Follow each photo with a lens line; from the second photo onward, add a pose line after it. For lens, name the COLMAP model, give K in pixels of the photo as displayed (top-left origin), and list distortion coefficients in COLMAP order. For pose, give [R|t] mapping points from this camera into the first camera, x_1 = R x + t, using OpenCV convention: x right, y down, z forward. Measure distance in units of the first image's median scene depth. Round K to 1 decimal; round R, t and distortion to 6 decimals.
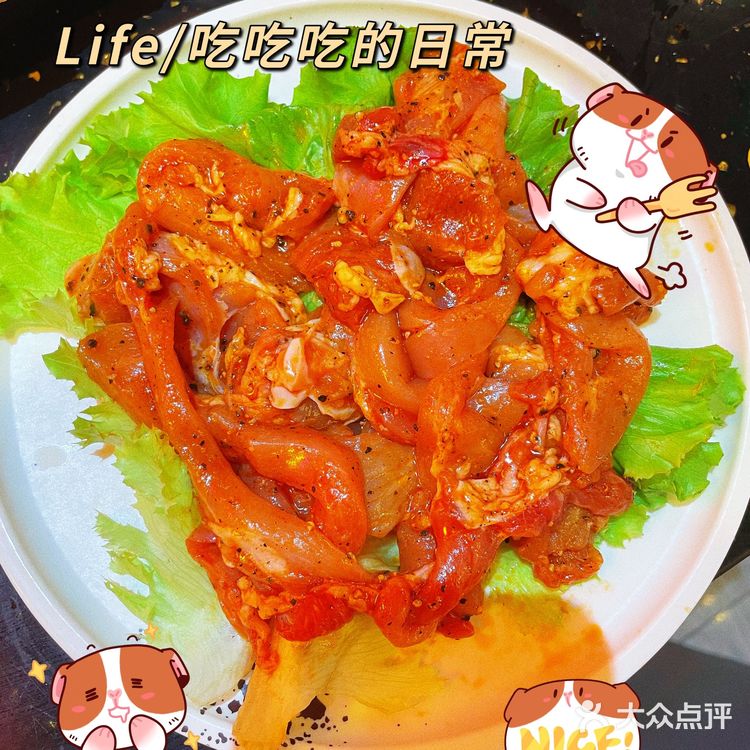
lens RADIAL K [[750.1, 0, 375.5], [0, 750.1, 375.0], [0, 0, 1]] dist [0.025021, 0.000000]
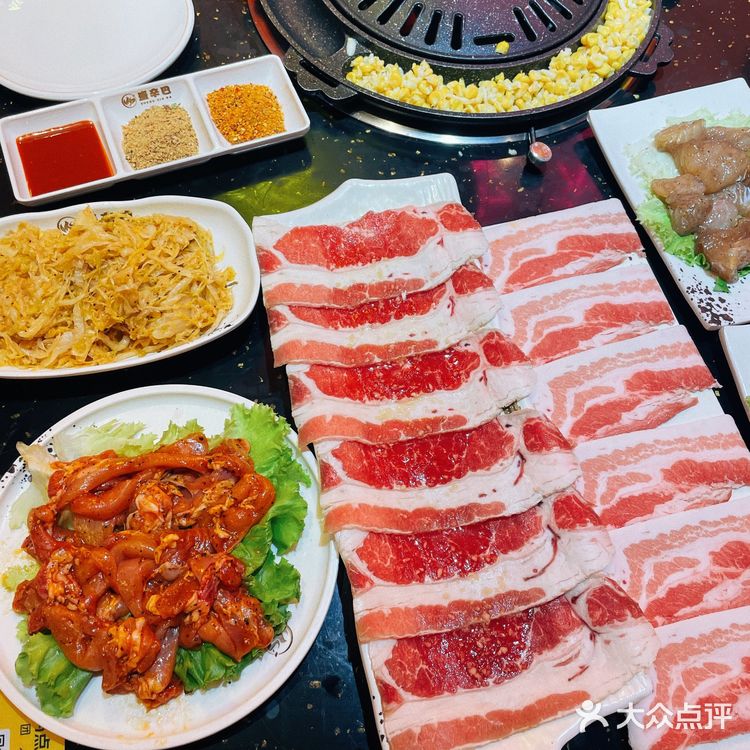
lens RADIAL K [[750.1, 0, 375.3], [0, 750.1, 374.7], [0, 0, 1]] dist [0.025021, 0.000000]
pose [[-0.344735, 0.824619, -0.448510, 0.361671], [-0.927695, -0.226340, 0.296905, -1.263247], [0.143318, 0.518434, 0.843022, -1.107982]]
